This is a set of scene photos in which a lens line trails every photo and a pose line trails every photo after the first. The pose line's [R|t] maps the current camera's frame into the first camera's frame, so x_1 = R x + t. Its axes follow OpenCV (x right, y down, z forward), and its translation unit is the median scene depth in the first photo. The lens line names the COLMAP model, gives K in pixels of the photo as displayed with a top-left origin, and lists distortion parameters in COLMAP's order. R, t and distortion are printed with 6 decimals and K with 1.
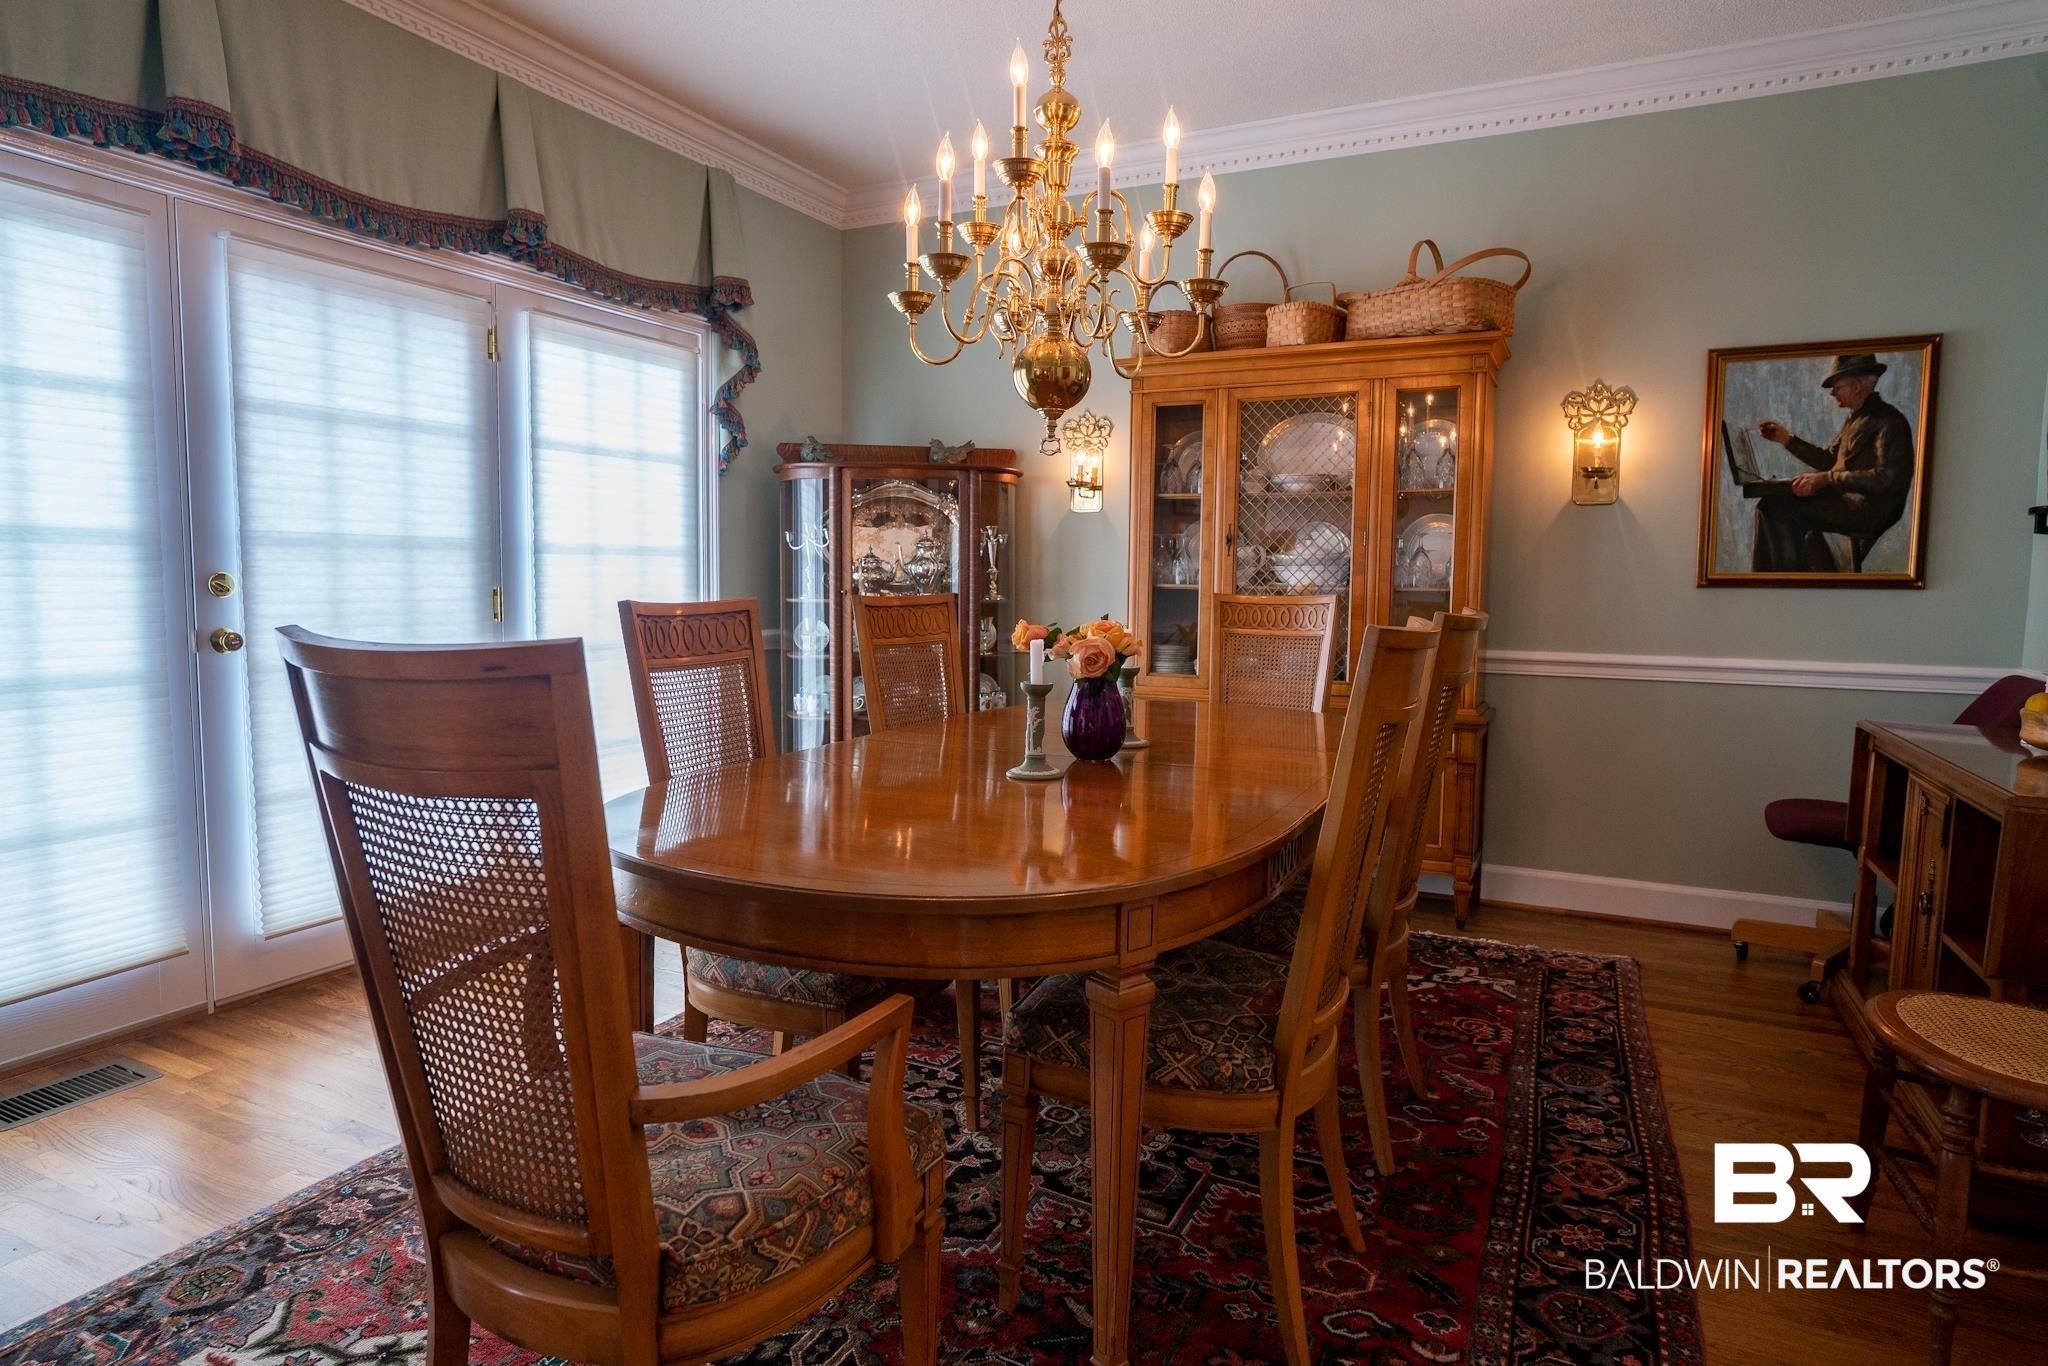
lens RADIAL K [[1136.7, 0, 1027.4], [0, 1136.7, 685.0], [0, 0, 1]] dist [-0.045819, 0.032108]
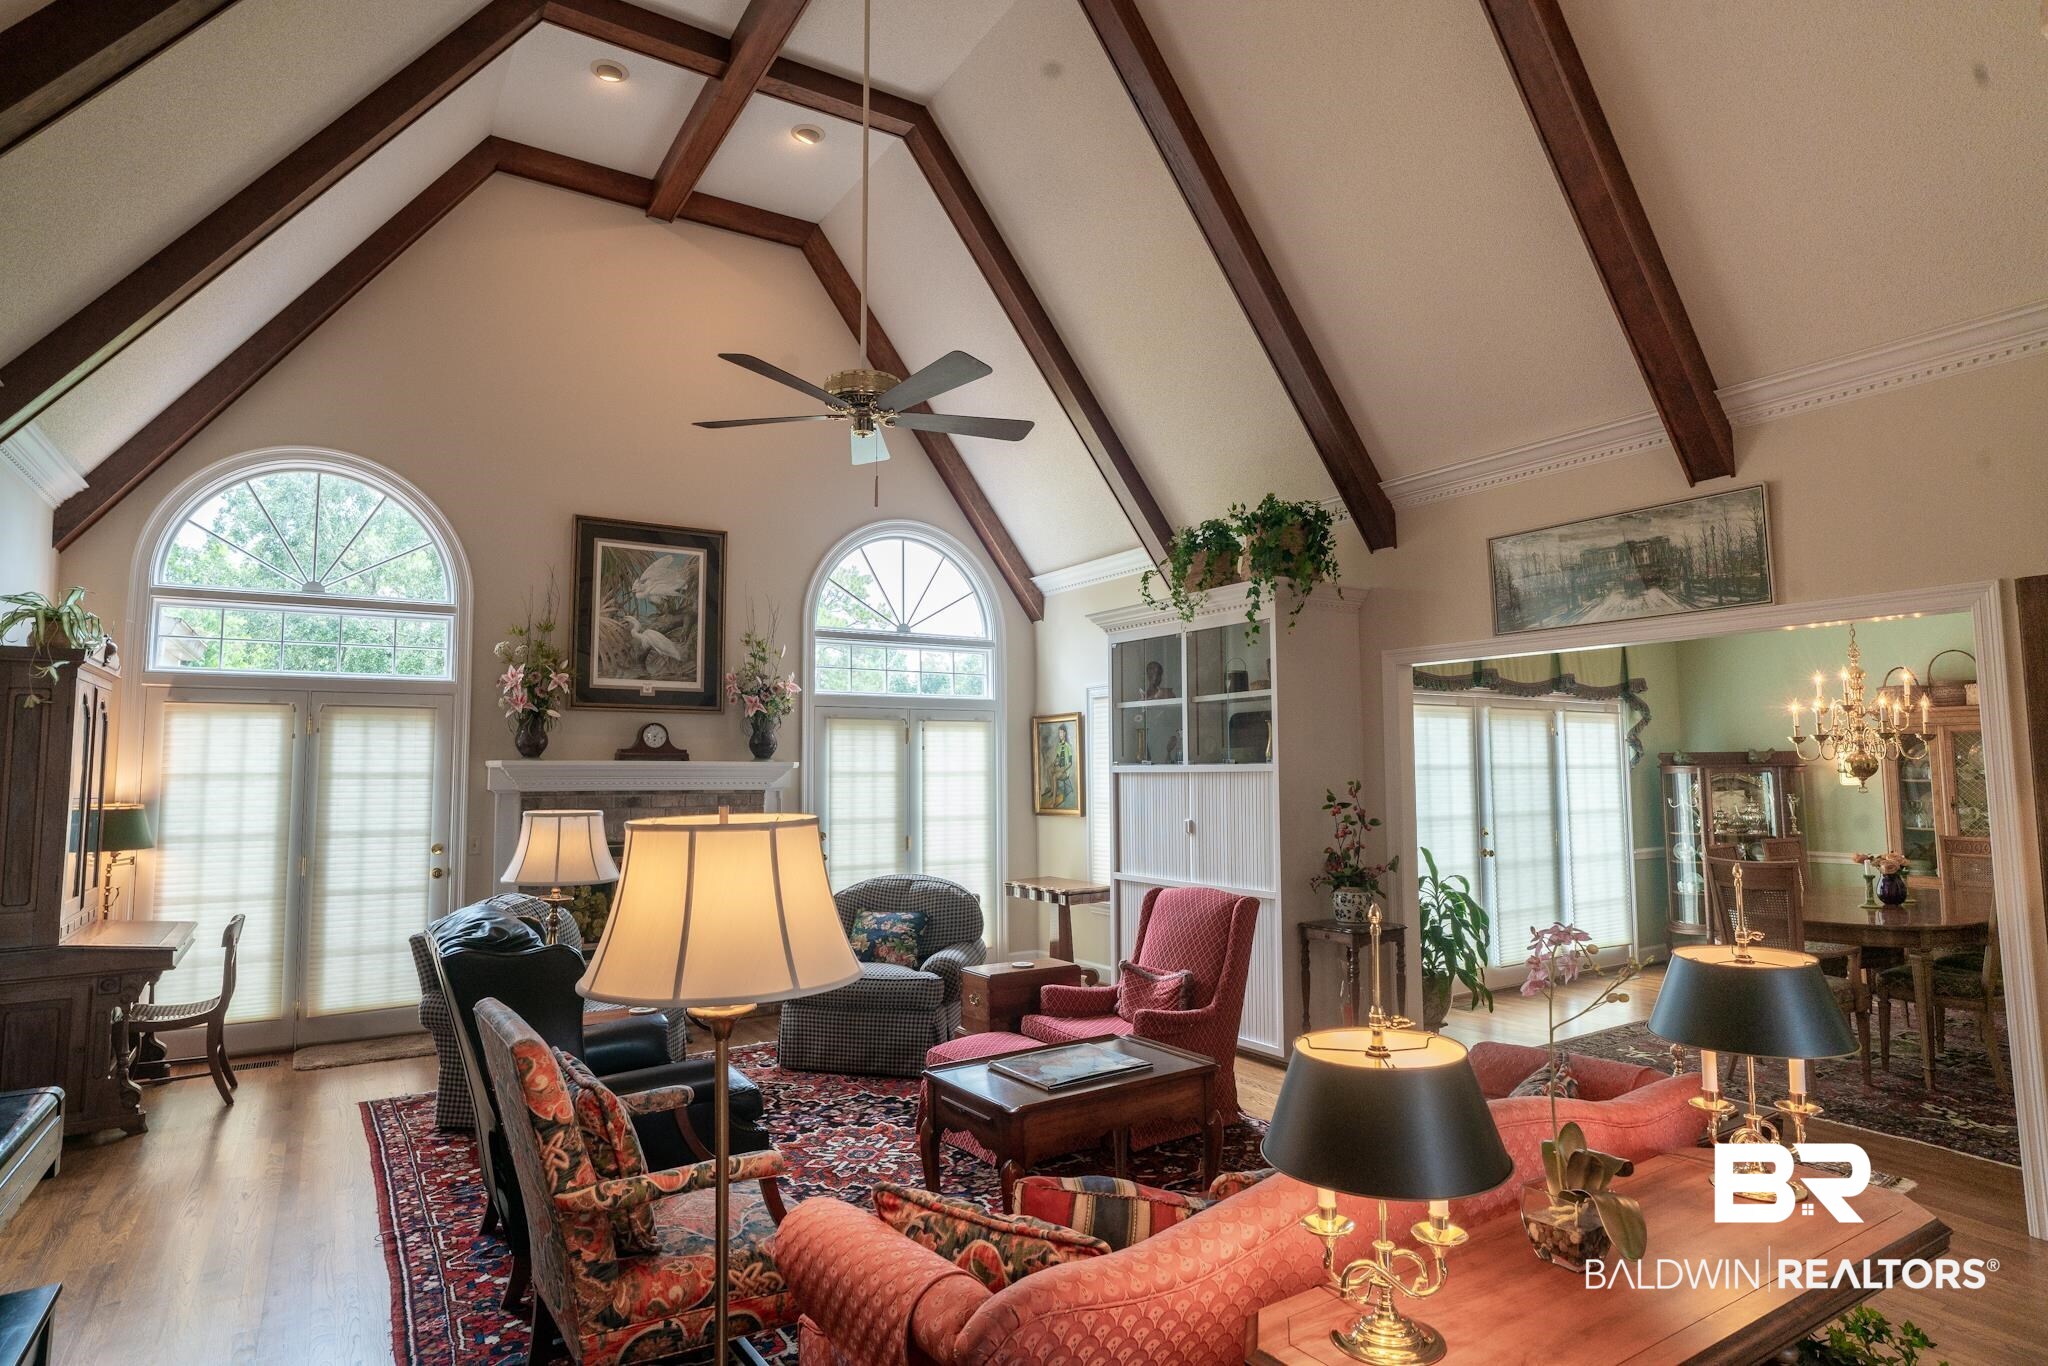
lens RADIAL K [[1136.7, 0, 1009.7], [0, 1136.7, 673.7], [0, 0, 1]] dist [-0.045819, 0.032108]
pose [[0.858392, -0.060311, -0.509436, -0.197413], [-0.035278, 0.983774, -0.175909, 0.037163], [0.511779, 0.168971, 0.842337, -1.337222]]
